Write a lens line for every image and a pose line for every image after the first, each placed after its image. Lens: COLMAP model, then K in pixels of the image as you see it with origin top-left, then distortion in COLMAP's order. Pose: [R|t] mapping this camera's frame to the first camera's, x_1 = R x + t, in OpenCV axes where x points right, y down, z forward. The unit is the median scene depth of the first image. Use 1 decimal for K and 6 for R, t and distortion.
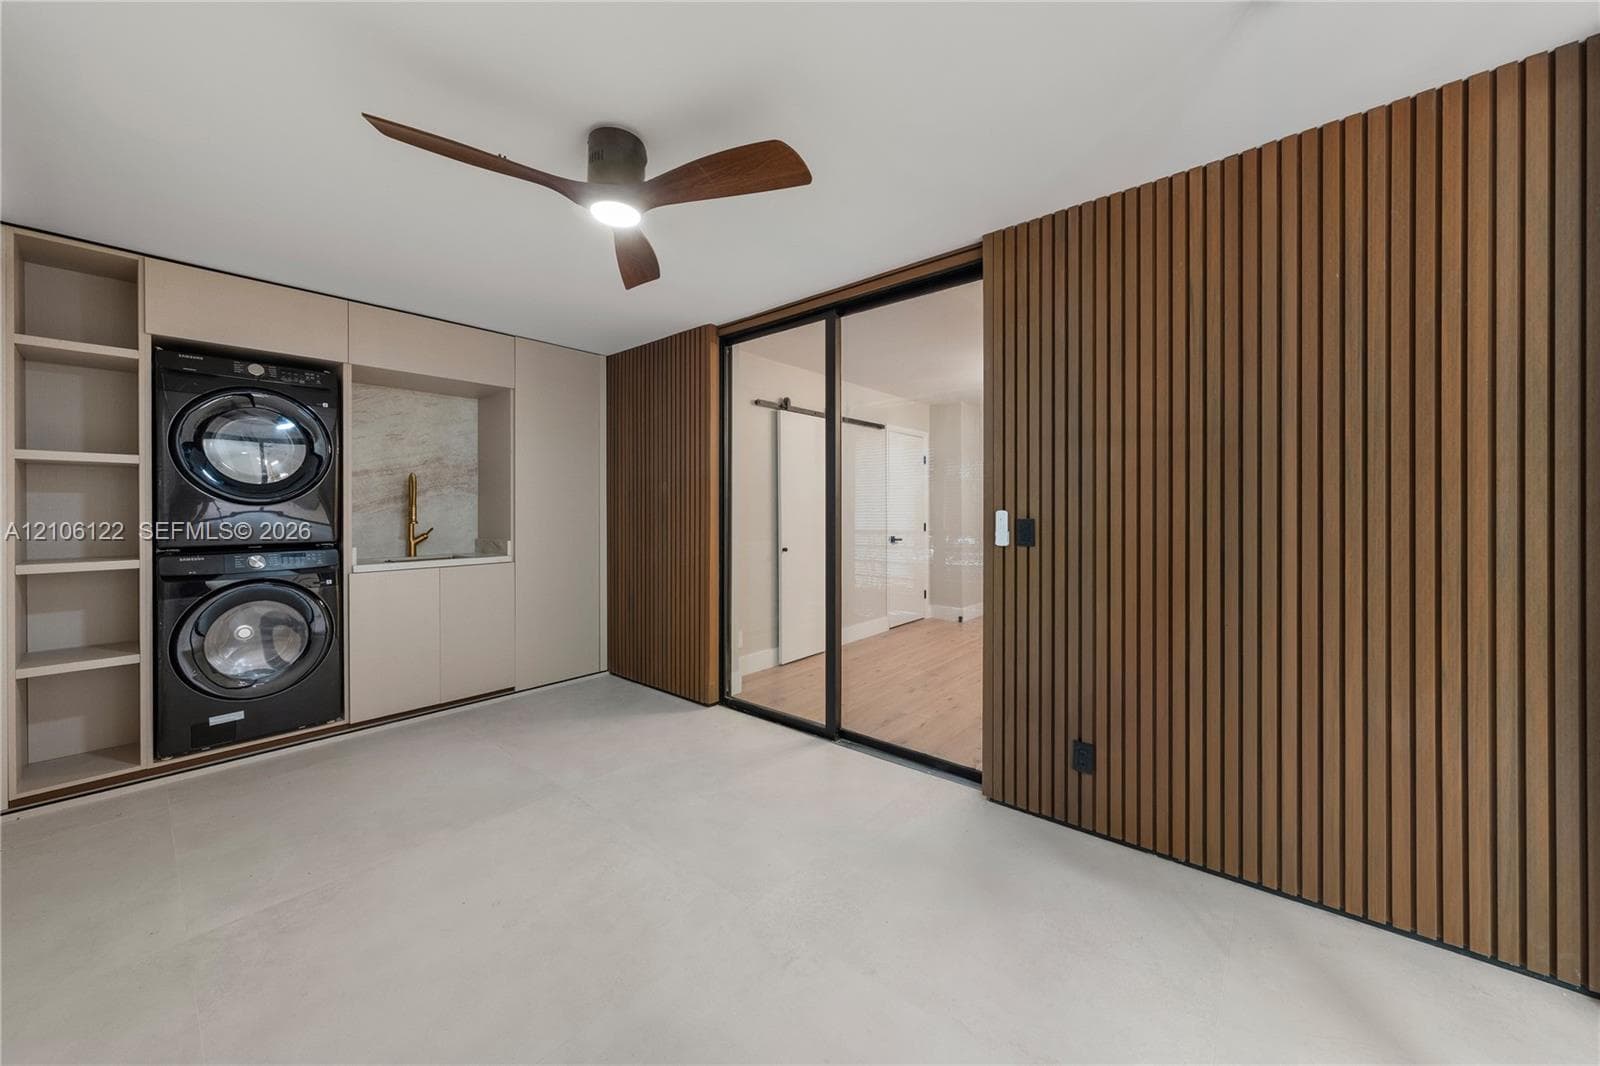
lens RADIAL K [[577.7, 0, 801.2], [0, 577.7, 511.7], [0, 0, 1]] dist [-0.001404, 0.000213]
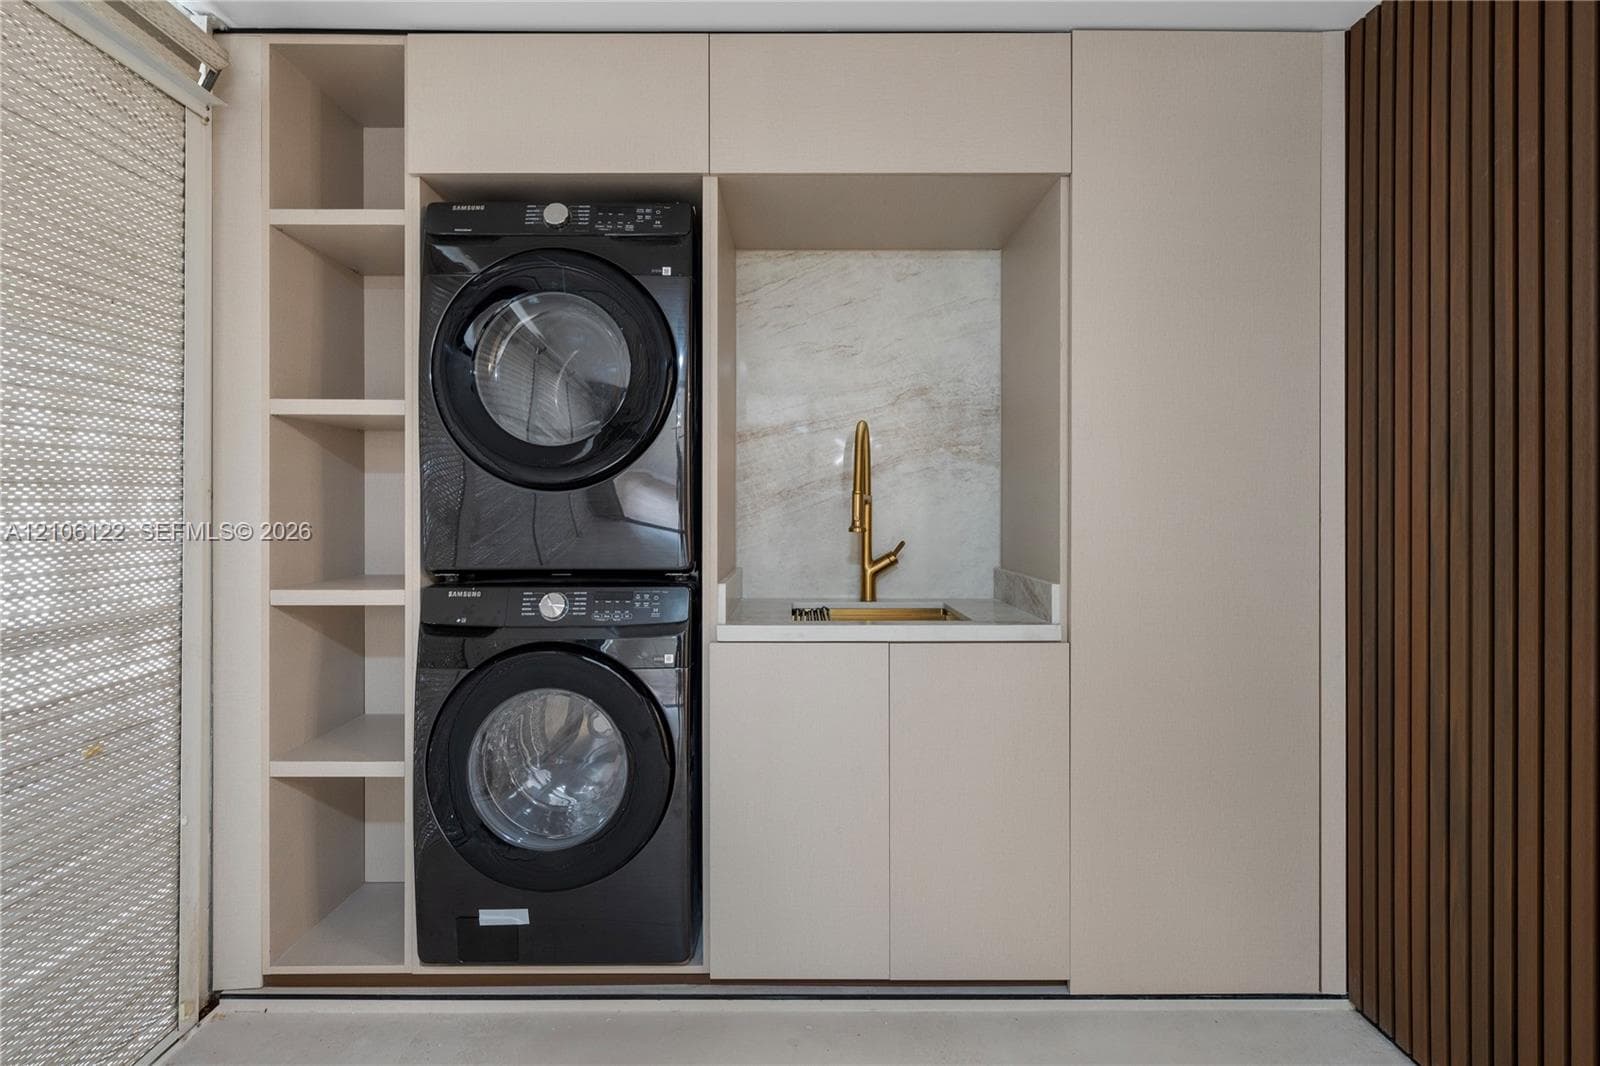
lens RADIAL K [[756.9, 0, 793.1], [0, 756.9, 507.1], [0, 0, 1]] dist [-0.000769, -0.000082]
pose [[0.646359, 0.003454, -0.763026, -0.302914], [-0.004228, 0.999991, 0.000945, 0.001229], [0.763022, 0.002615, 0.646367, 0.692309]]
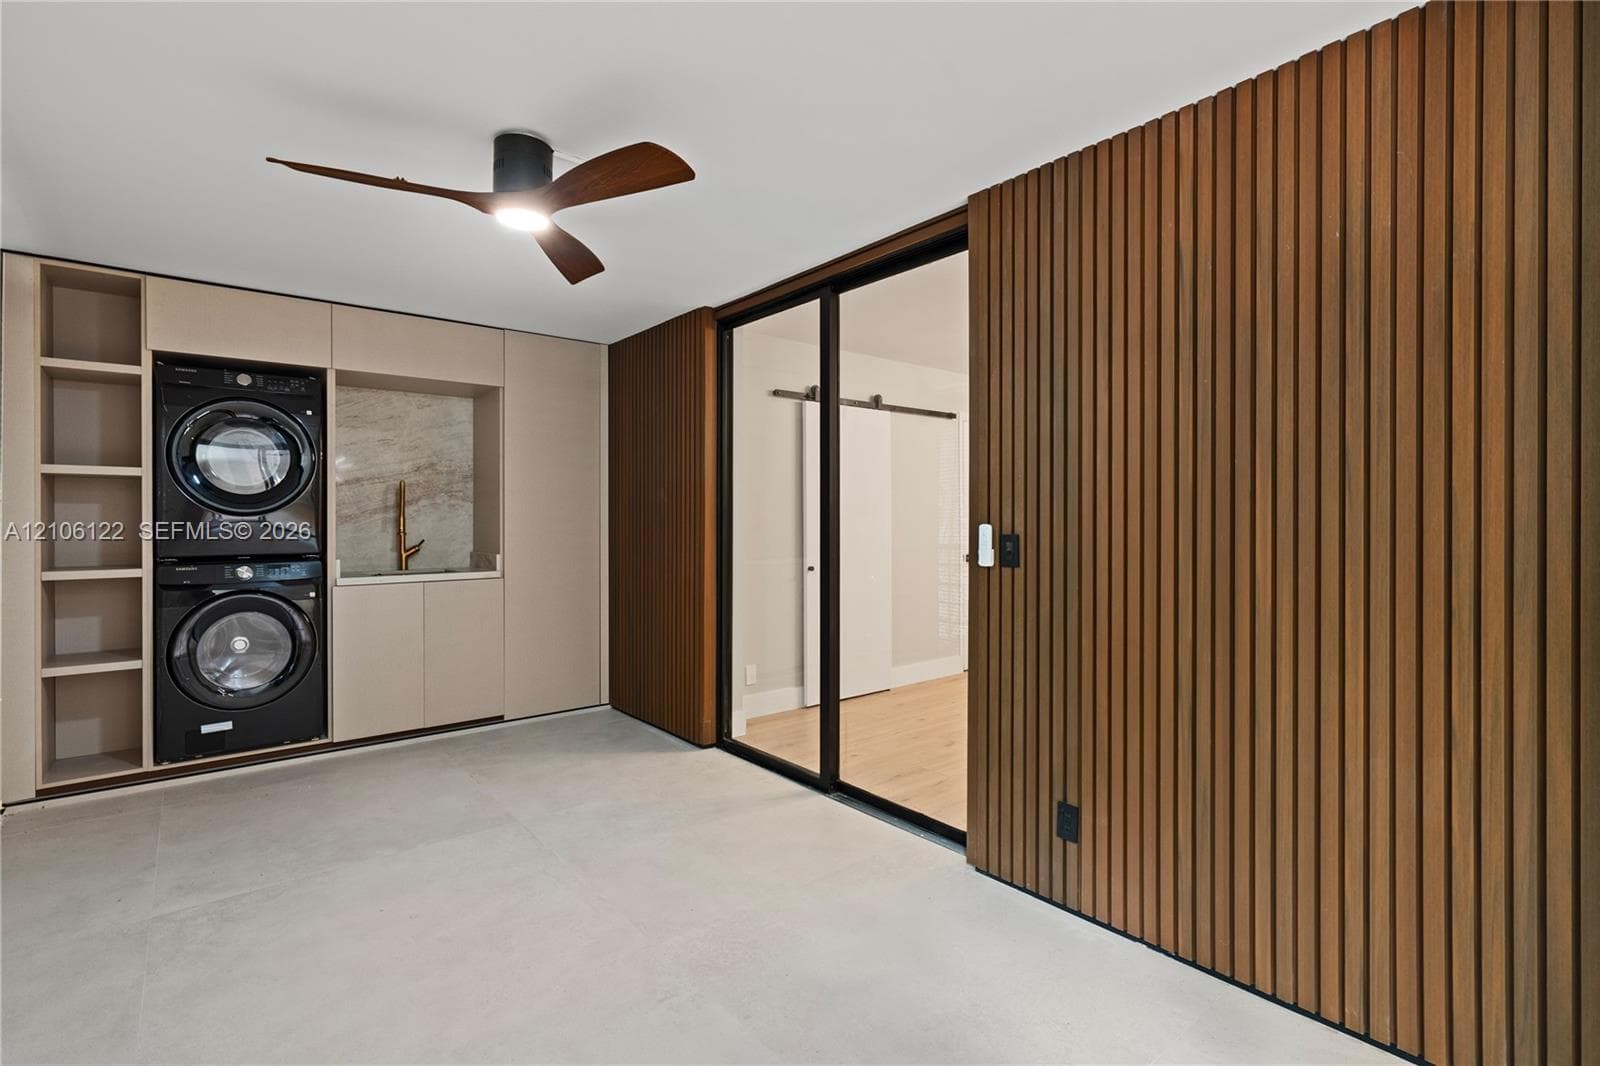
lens RADIAL K [[750.0, 0, 798.7], [0, 750.0, 522.1], [0, 0, 1]] dist [0.002423, -0.000095]
pose [[0.983318, 0.003021, -0.181868, 0.217131], [-0.002678, 0.999994, 0.002134, -0.005395], [0.181873, -0.001611, 0.983321, -0.093609]]
